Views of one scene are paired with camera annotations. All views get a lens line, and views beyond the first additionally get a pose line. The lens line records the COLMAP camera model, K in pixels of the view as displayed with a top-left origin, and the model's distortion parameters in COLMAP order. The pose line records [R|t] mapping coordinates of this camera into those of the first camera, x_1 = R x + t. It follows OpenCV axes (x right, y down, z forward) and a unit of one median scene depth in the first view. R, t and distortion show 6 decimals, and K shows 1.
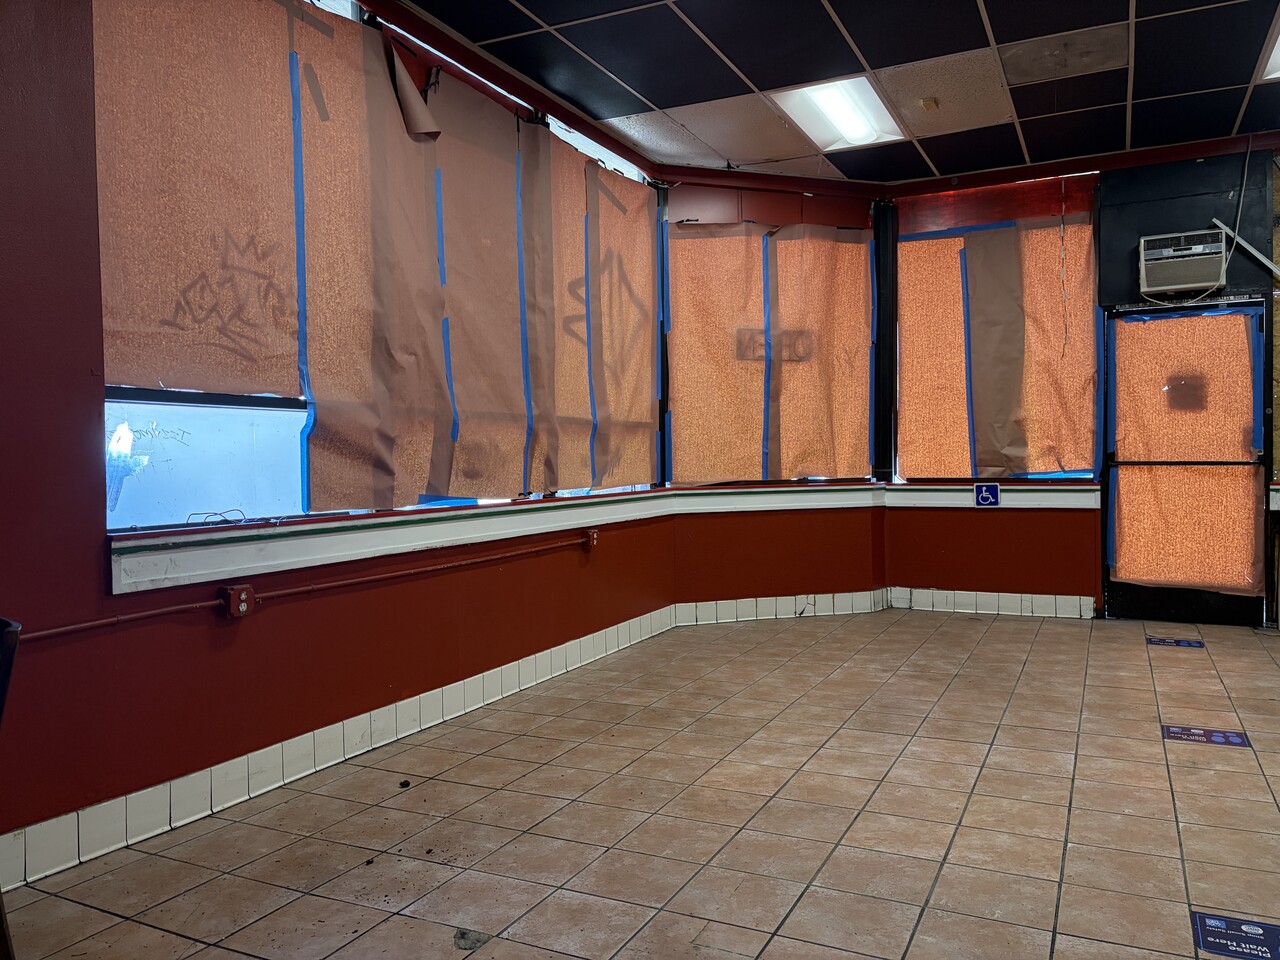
lens RADIAL K [[958.5, 0, 647.2], [0, 958.5, 482.6], [0, 0, 1]] dist [0.005035, -0.018807]
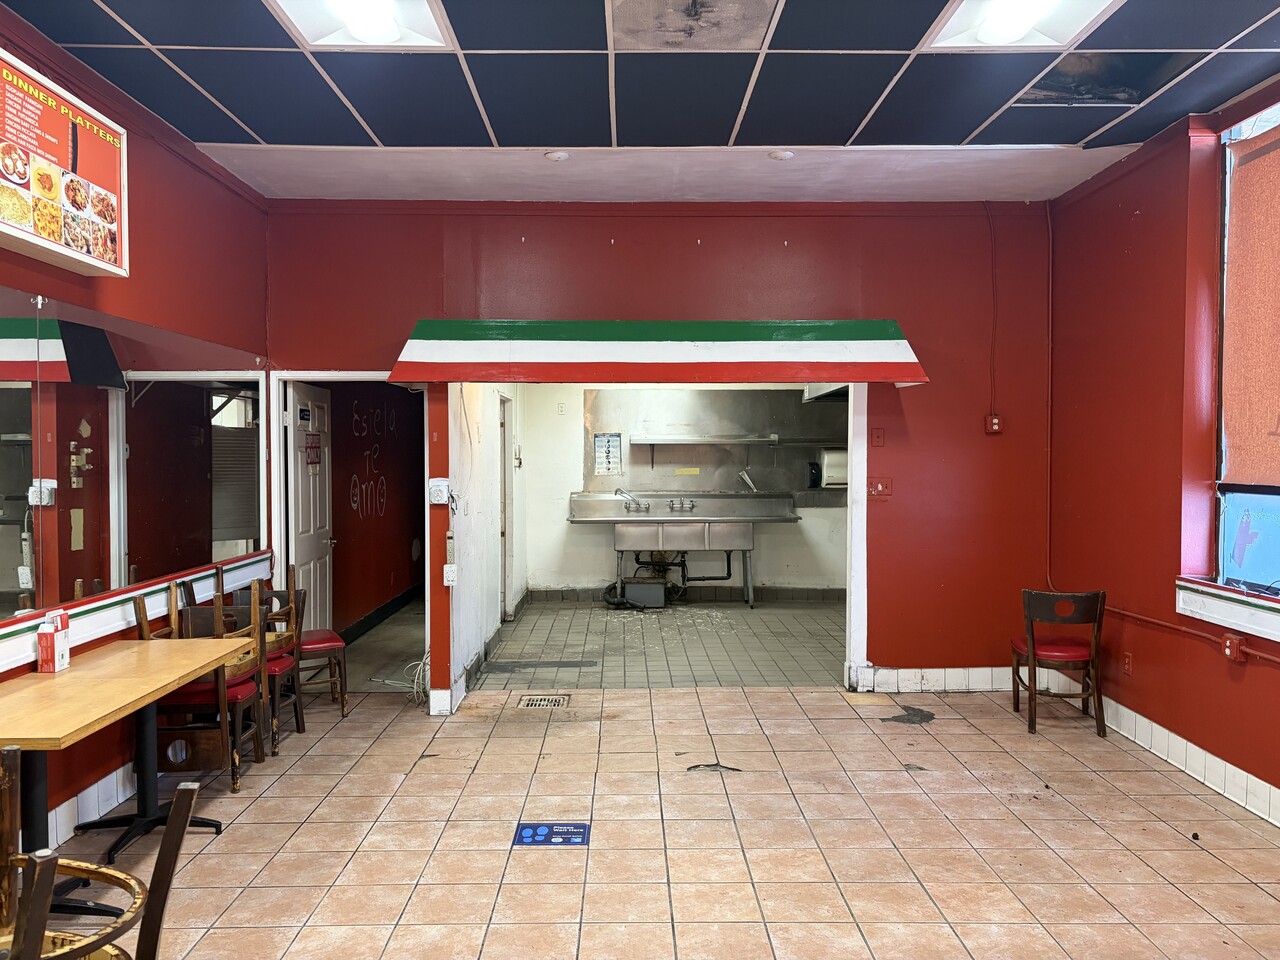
lens RADIAL K [[958.5, 0, 637.3], [0, 958.5, 479.2], [0, 0, 1]] dist [0.005035, -0.018807]
pose [[-0.893205, 0.030968, -0.448583, 0.987360], [0.003840, 0.998114, 0.061261, -0.211630], [0.449634, 0.052996, -0.891639, 2.008794]]
